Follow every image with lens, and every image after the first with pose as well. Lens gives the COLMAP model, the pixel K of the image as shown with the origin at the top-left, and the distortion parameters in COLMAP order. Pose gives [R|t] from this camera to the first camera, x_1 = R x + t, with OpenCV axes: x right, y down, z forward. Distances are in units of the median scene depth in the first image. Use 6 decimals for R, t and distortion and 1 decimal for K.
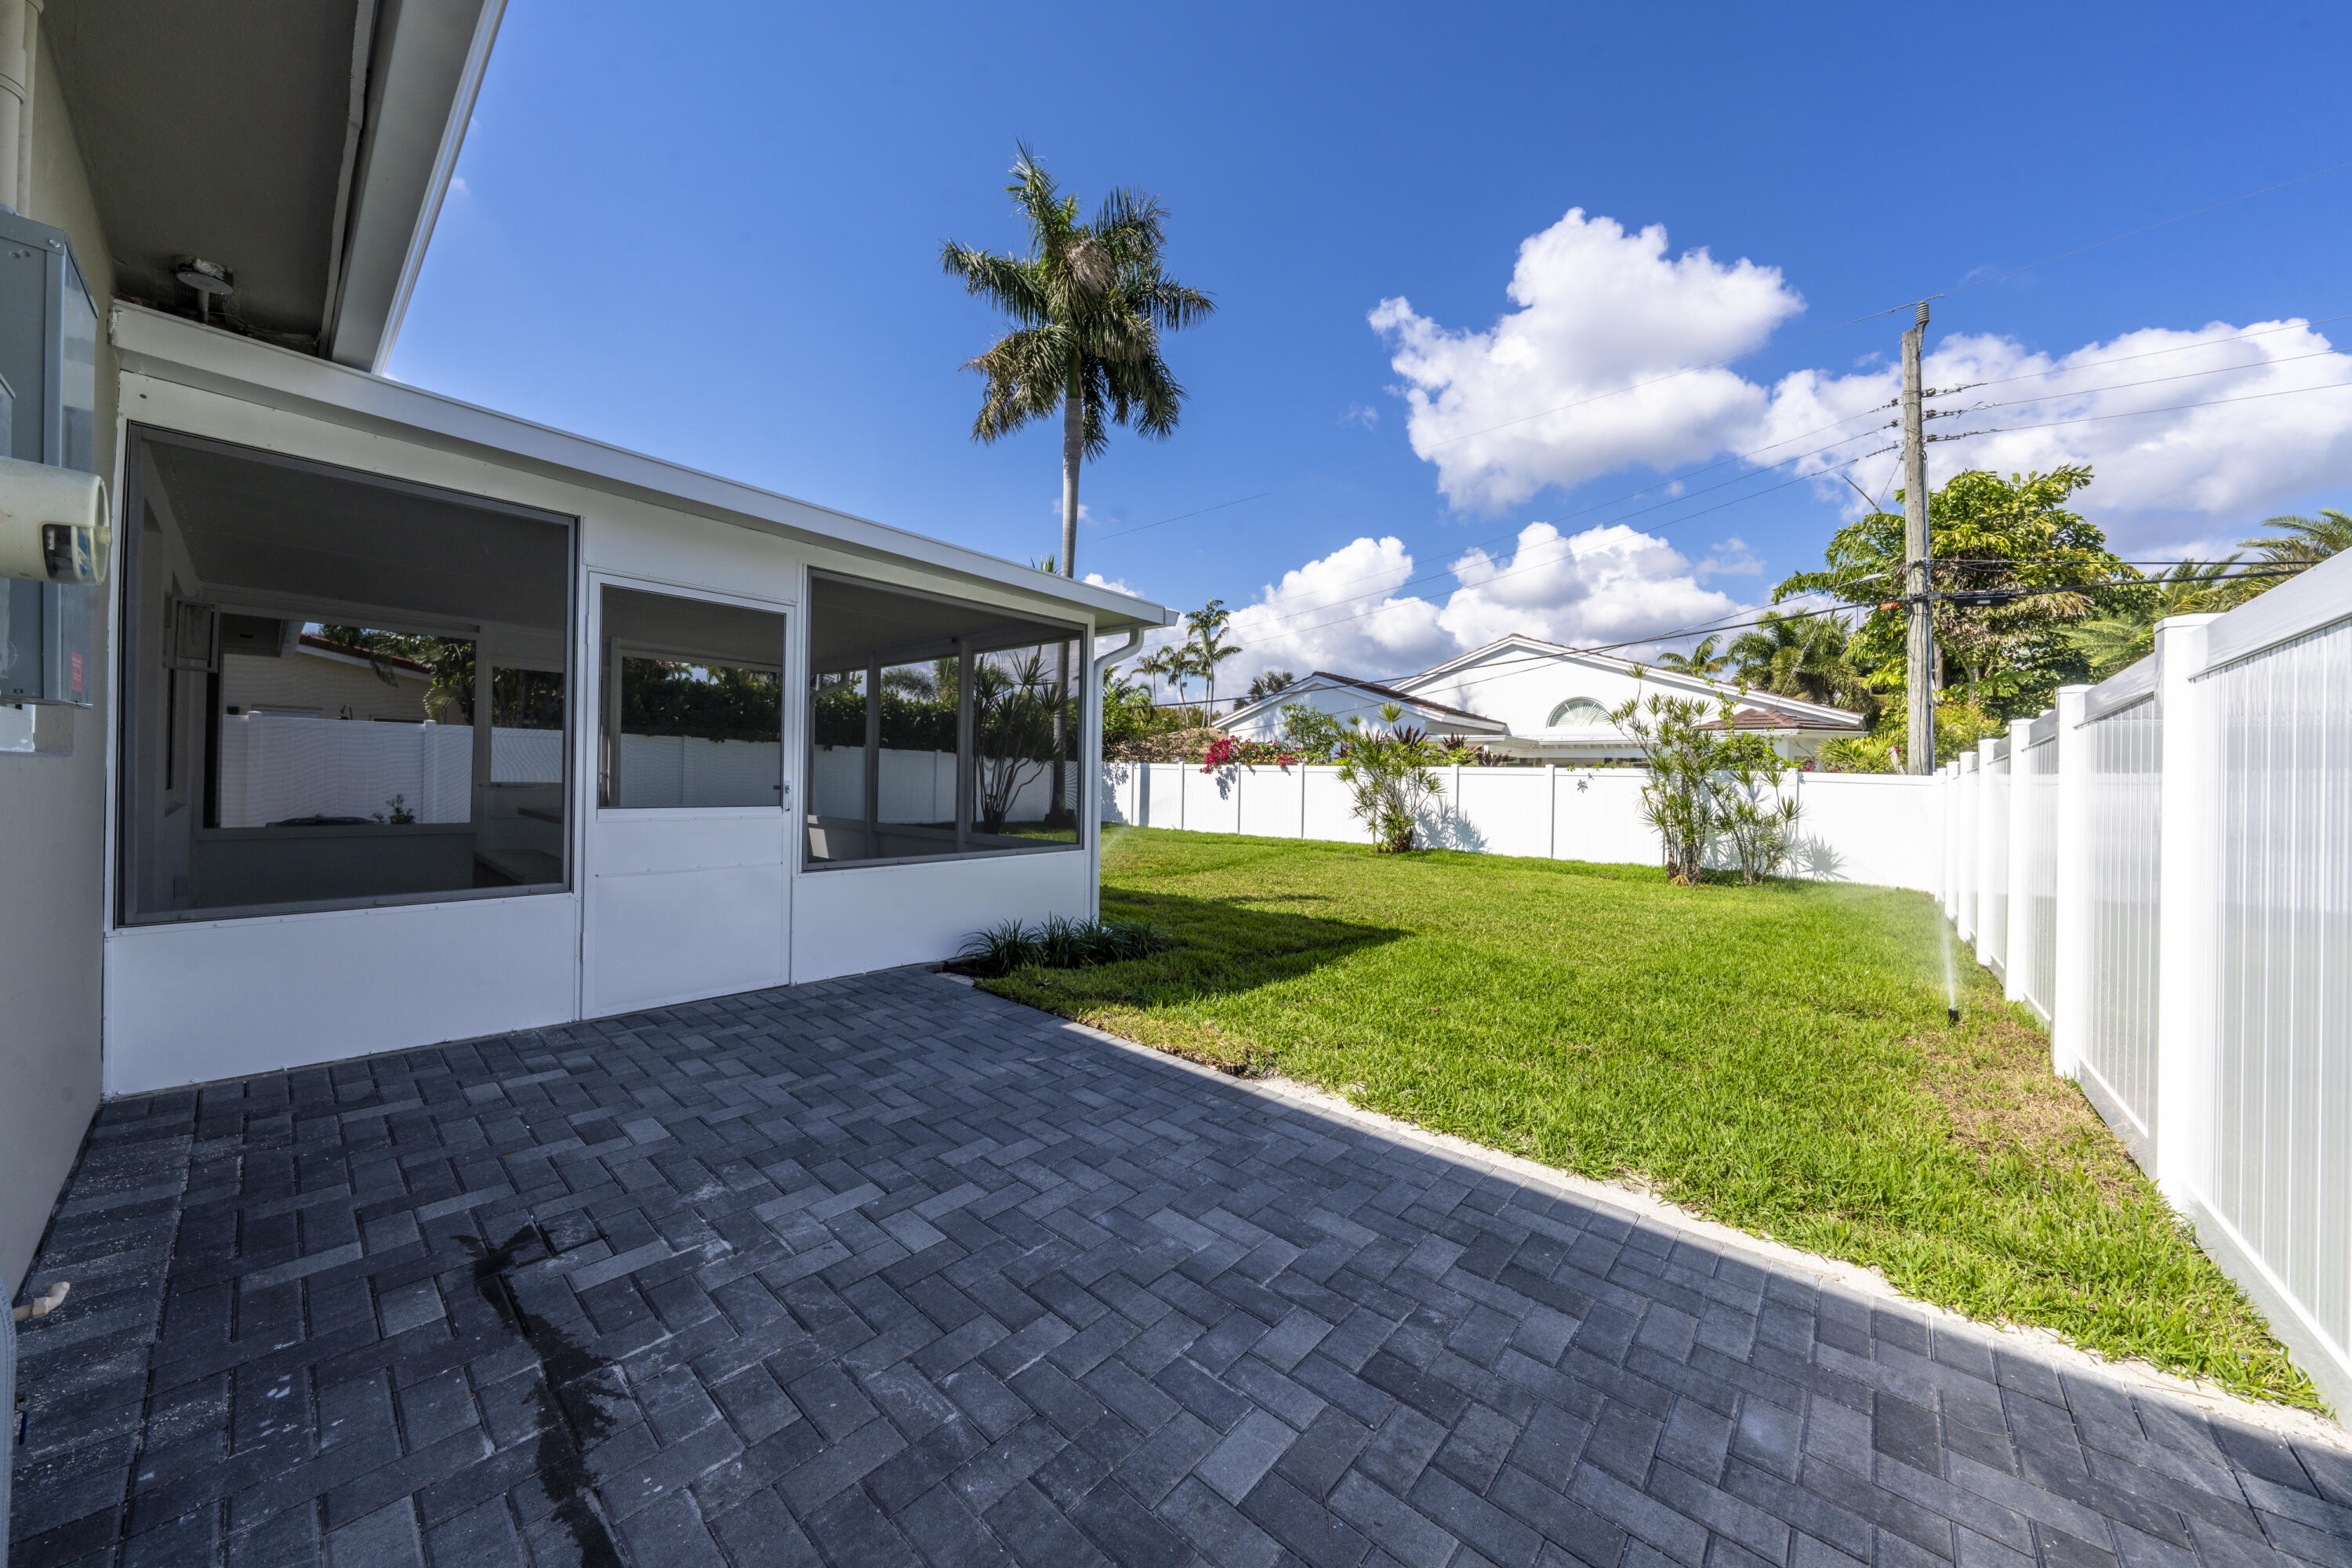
lens RADIAL K [[795.1, 0, 1176.0], [0, 795.1, 784.0], [0, 0, 1]] dist [-0.000497, -0.000025]
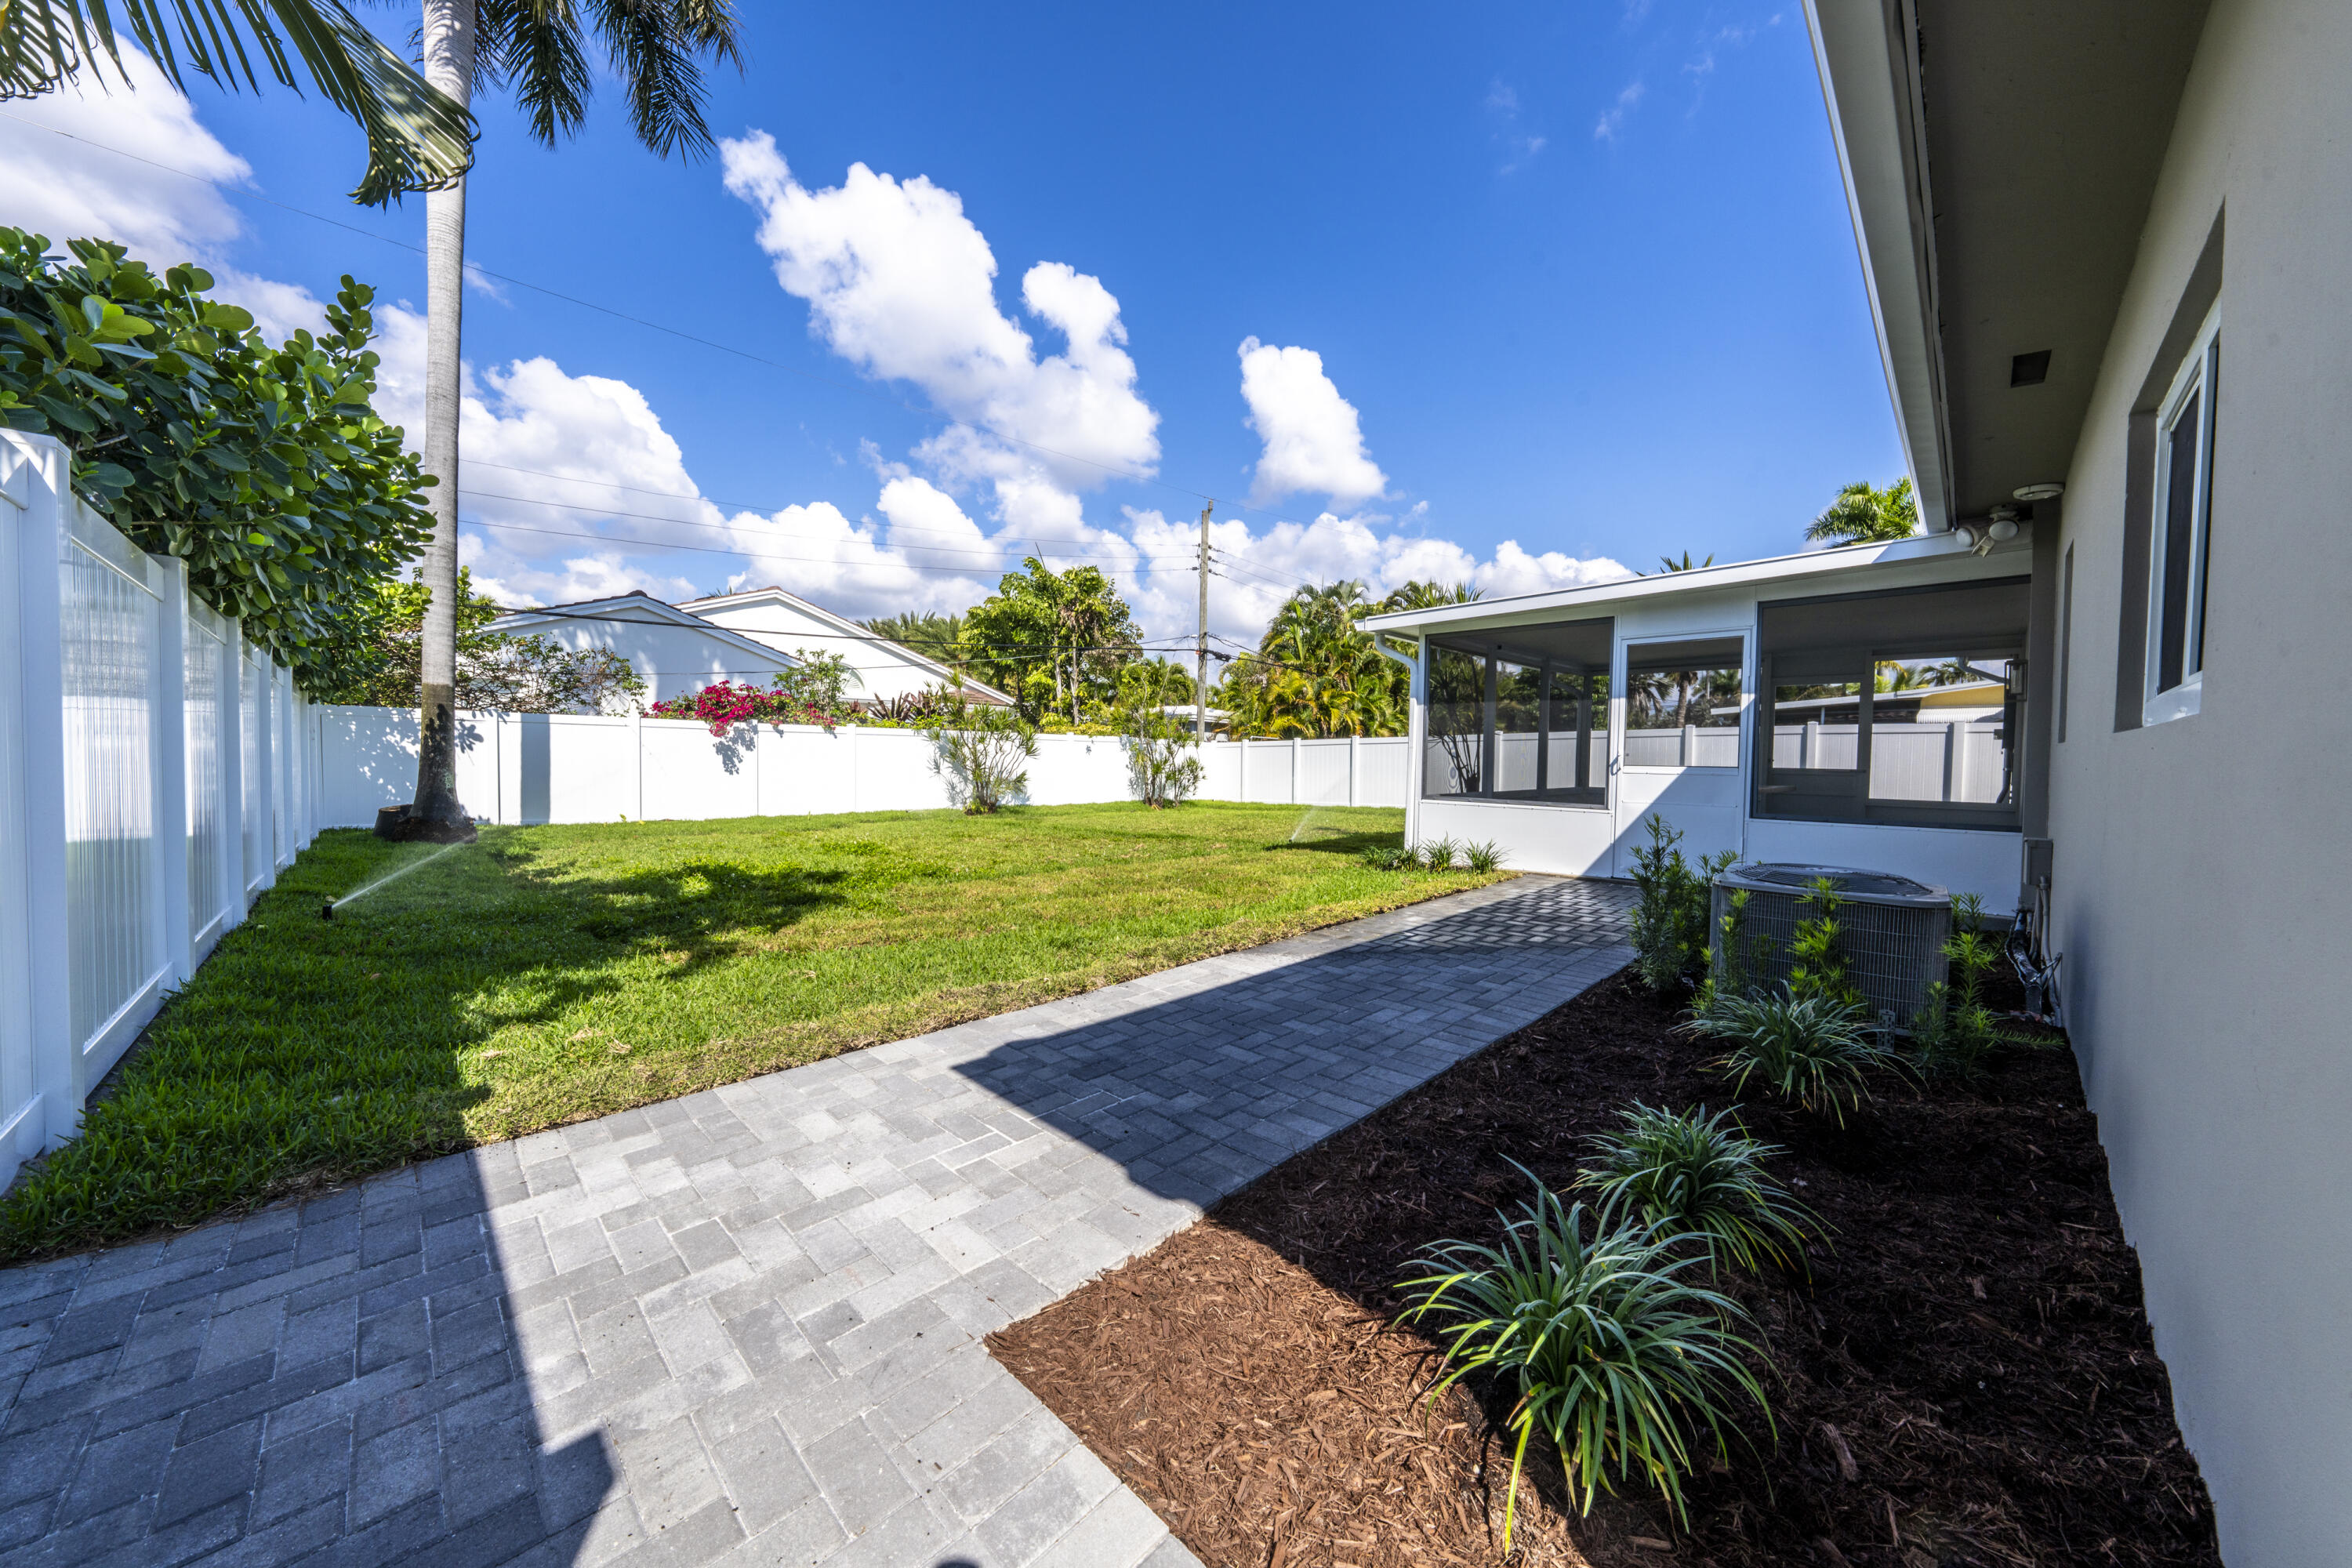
lens RADIAL K [[795.1, 0, 1176.0], [0, 795.1, 784.0], [0, 0, 1]] dist [-0.000497, -0.000025]
pose [[0.072303, -0.065487, 0.995231, -0.665128], [-0.020150, 0.997543, 0.067103, -0.026247], [-0.997179, -0.024905, 0.070805, 0.573796]]
